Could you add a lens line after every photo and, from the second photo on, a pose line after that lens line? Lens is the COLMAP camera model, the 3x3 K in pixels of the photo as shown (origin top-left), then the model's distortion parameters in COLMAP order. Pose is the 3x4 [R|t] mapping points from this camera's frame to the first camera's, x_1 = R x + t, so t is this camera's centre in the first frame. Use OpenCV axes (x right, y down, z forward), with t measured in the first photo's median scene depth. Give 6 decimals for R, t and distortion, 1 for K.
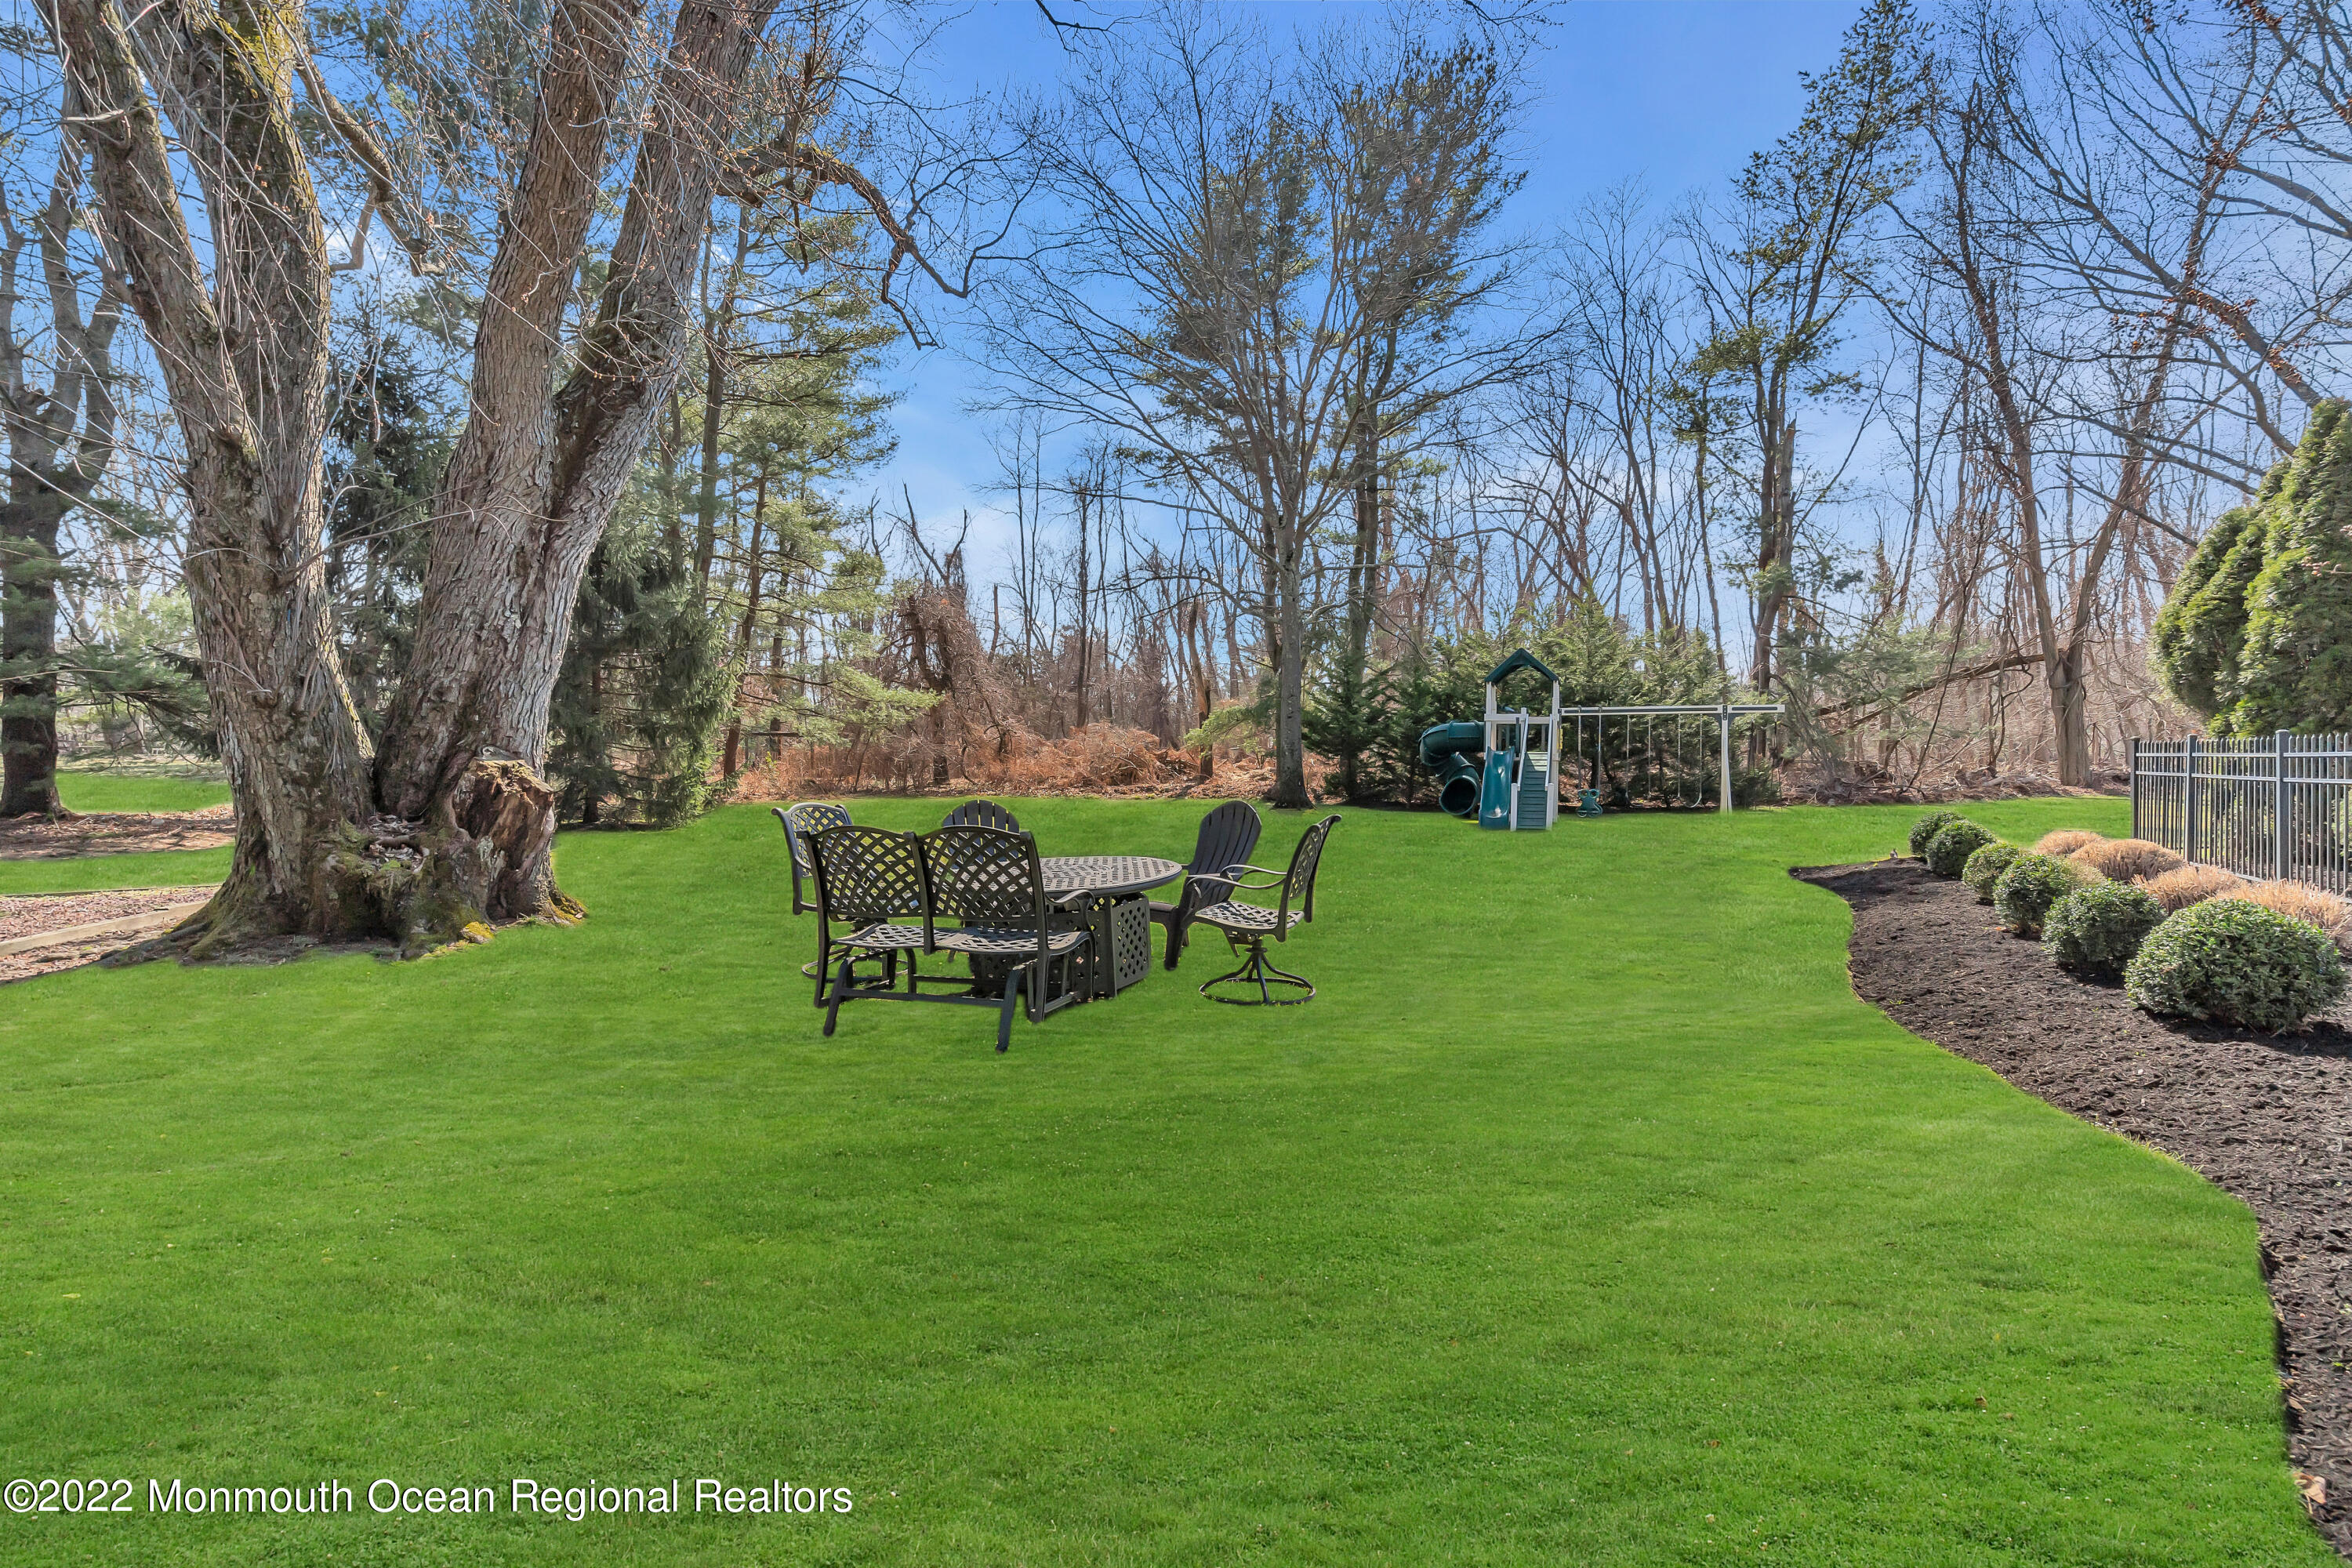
lens RADIAL K [[1104.6, 0, 1176.0], [0, 1104.6, 784.0], [0, 0, 1]] dist [0.001773, -0.000345]
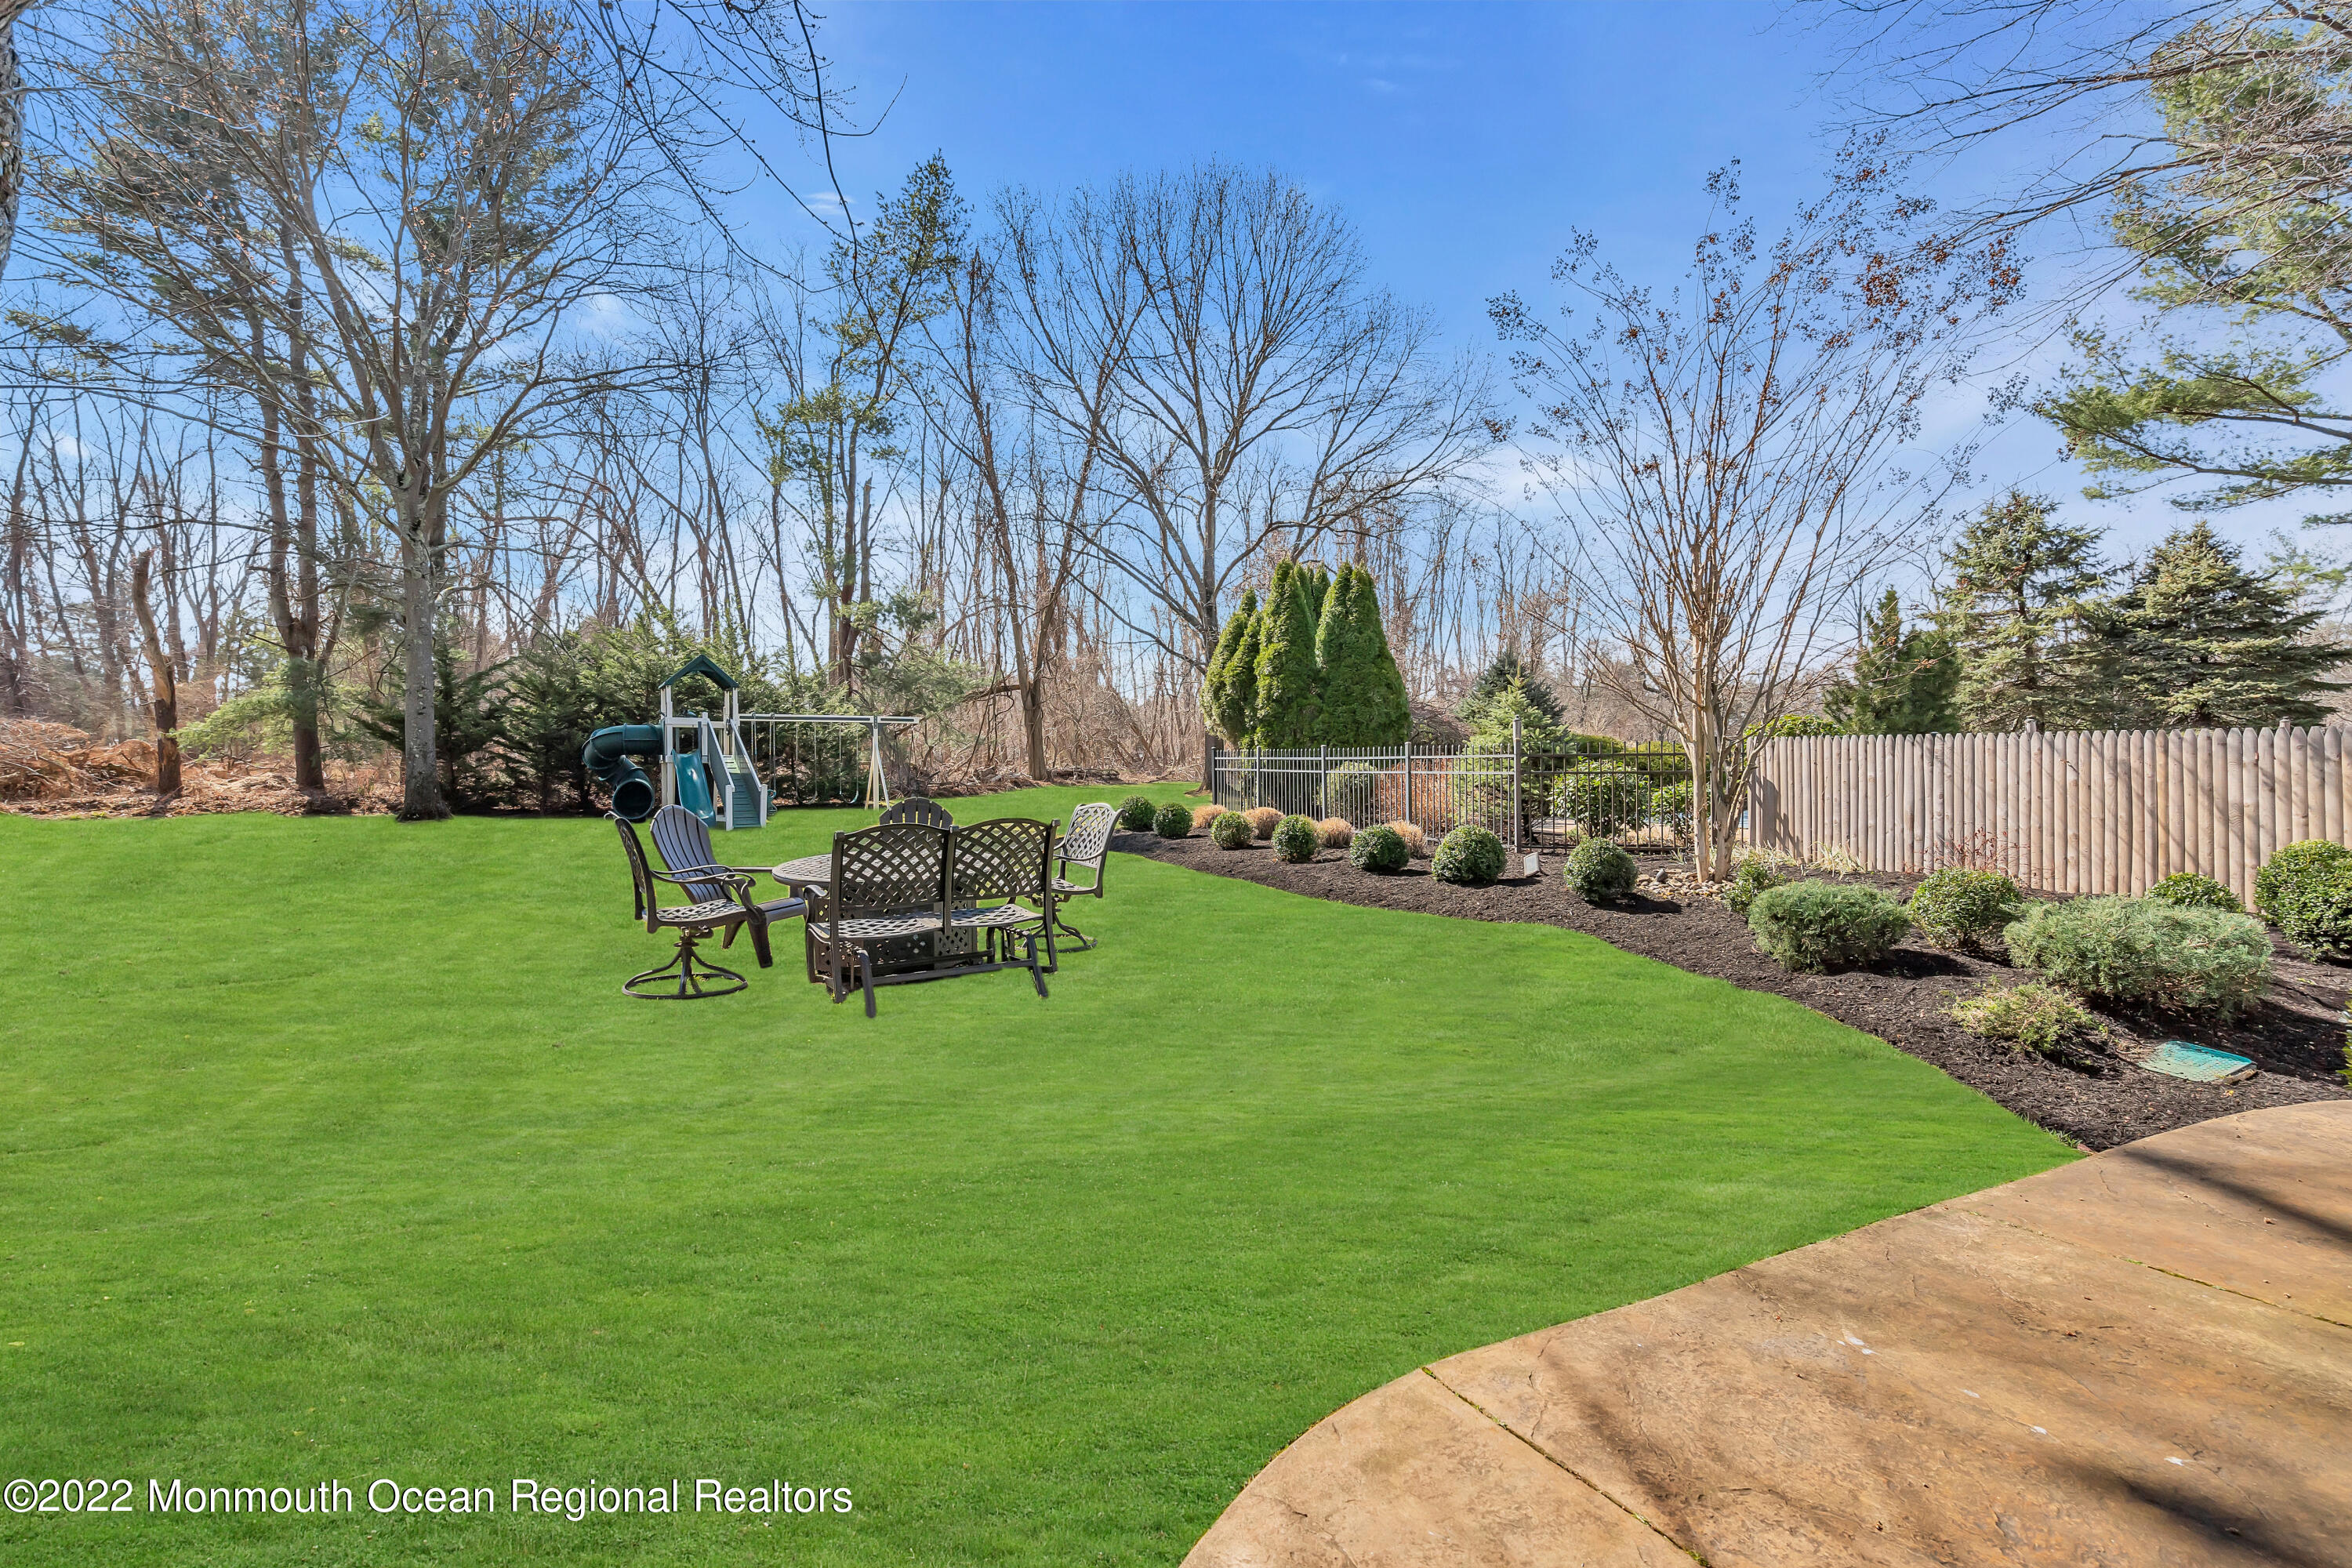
lens RADIAL K [[1077.6, 0, 1176.4], [0, 1077.6, 776.1], [0, 0, 1]] dist [0.001680, 0.000389]
pose [[0.629040, -0.012263, 0.777277, -0.392830], [0.019354, 0.999813, 0.000111, -0.001916], [-0.777132, 0.014973, 0.629159, 0.036788]]
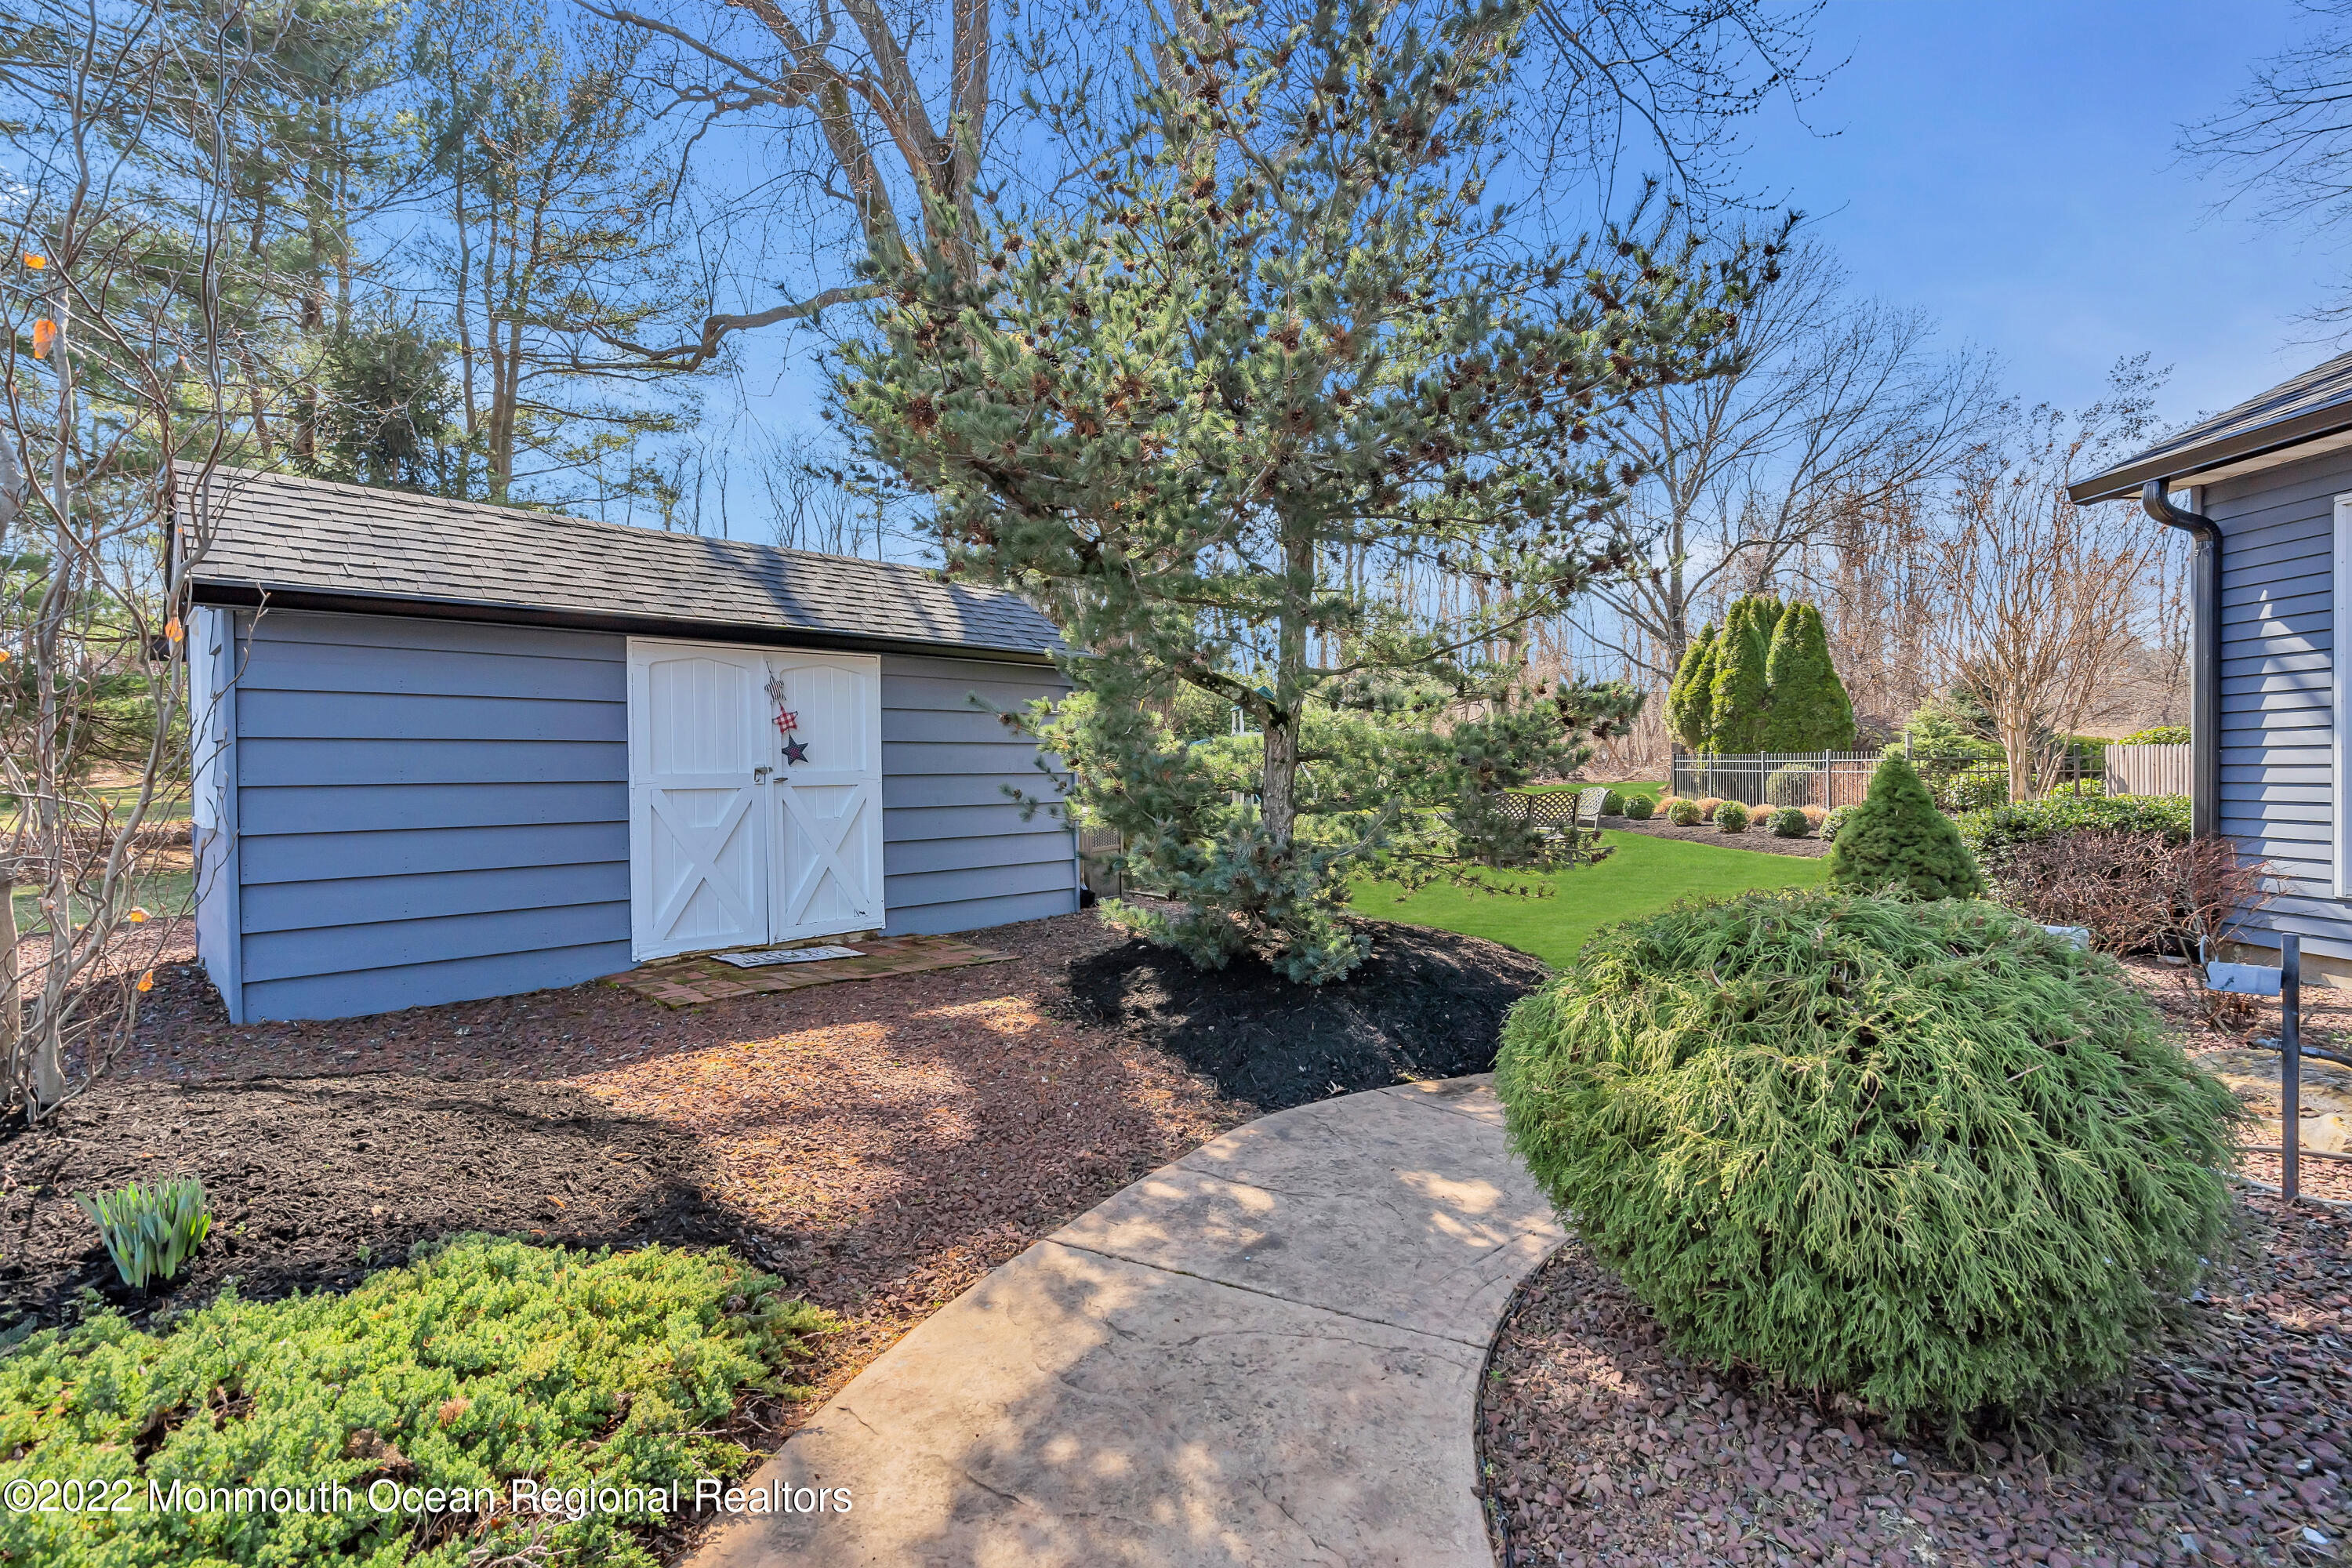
lens RADIAL K [[1070.5, 0, 1162.3], [0, 1070.5, 774.8], [0, 0, 1]] dist [-0.000916, 0.000207]
pose [[0.892974, -0.008321, 0.450032, -0.883603], [0.013602, 0.999871, -0.008501, 0.003628], [-0.449903, 0.013712, 0.892972, -0.366896]]
